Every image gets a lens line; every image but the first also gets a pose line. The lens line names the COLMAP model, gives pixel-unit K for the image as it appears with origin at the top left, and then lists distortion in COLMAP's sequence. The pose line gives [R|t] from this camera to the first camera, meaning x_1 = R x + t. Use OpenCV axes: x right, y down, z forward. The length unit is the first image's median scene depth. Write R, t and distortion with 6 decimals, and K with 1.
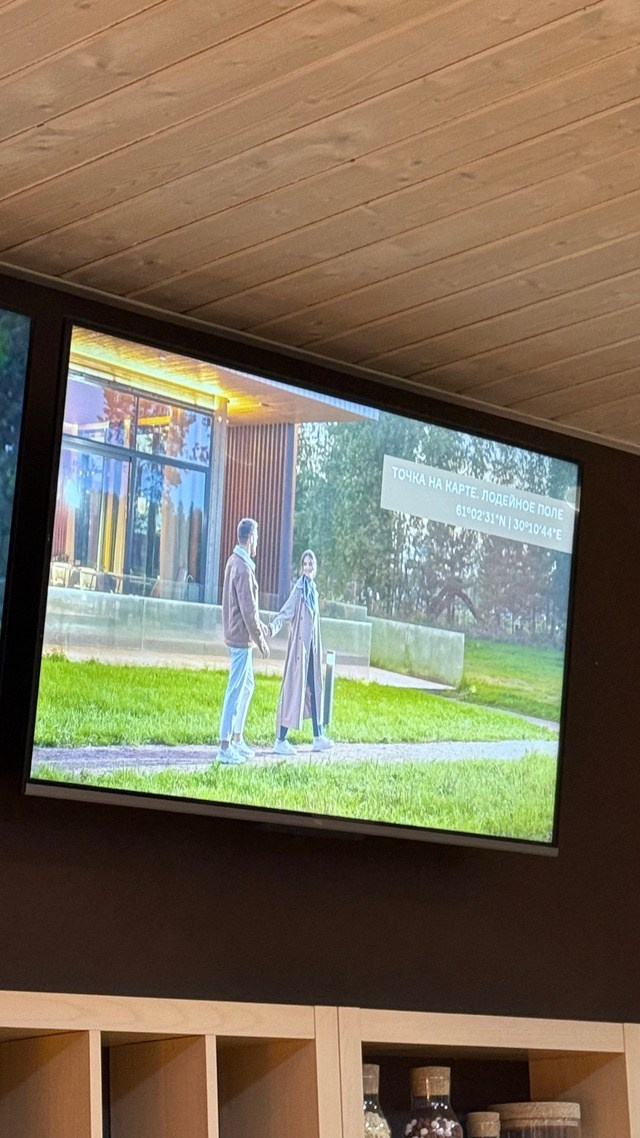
lens RADIAL K [[2804.9, 0, 320.0], [0, 2804.9, 569.0], [0, 0, 1]] dist [0.064426, 0.136523]
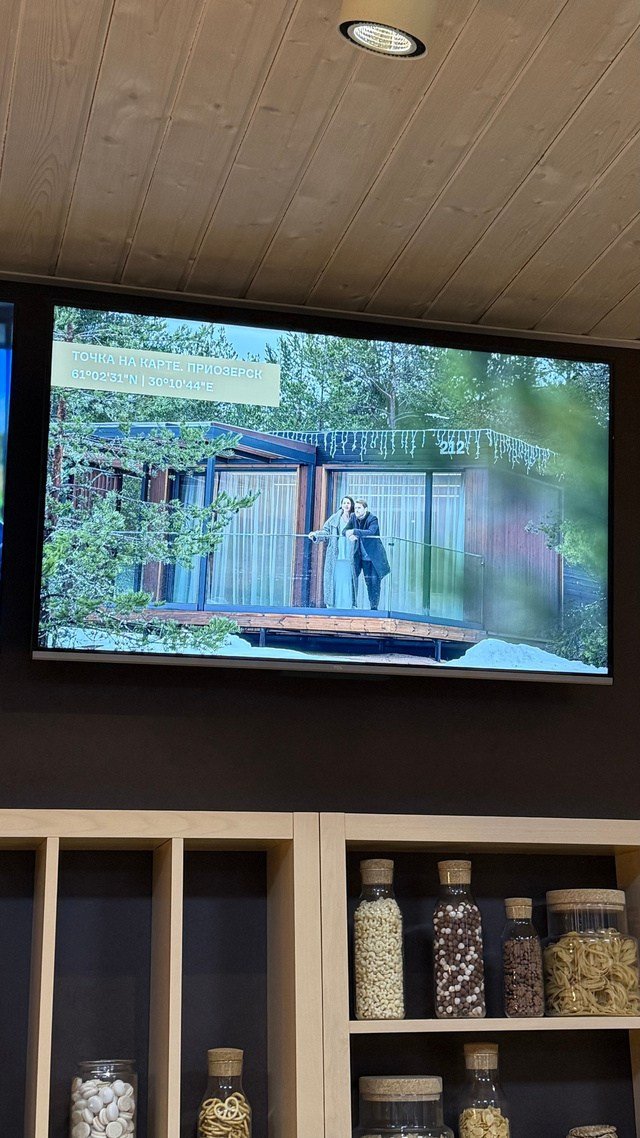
lens RADIAL K [[1494.4, 0, 320.0], [0, 1494.4, 569.0], [0, 0, 1]] dist [0.120682, 0.003561]
pose [[0.862777, -0.119356, -0.491294, 0.336924], [0.105510, 0.992845, -0.055915, 0.085238], [0.494452, -0.003595, 0.869197, 0.421774]]
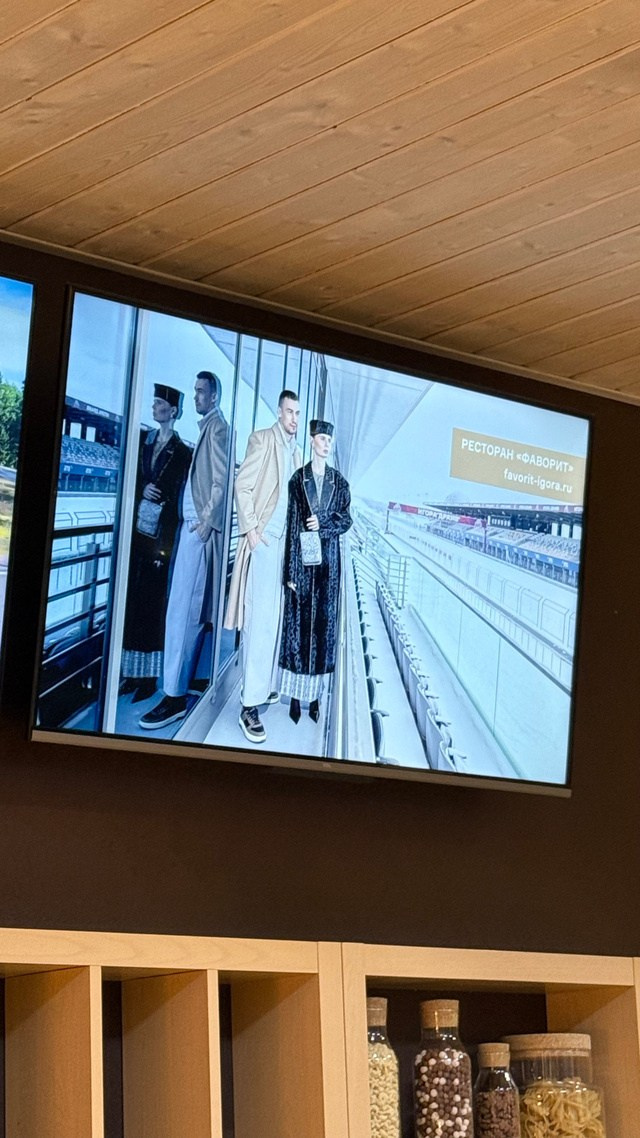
lens RADIAL K [[2633.4, 0, 320.0], [0, 2633.4, 569.0], [0, 0, 1]] dist [0.120542, 0.002903]
pose [[0.998188, -0.012169, -0.058932, 0.056838], [0.012954, 0.999832, 0.012957, 0.004338], [0.058765, -0.013697, 0.998178, 0.022727]]
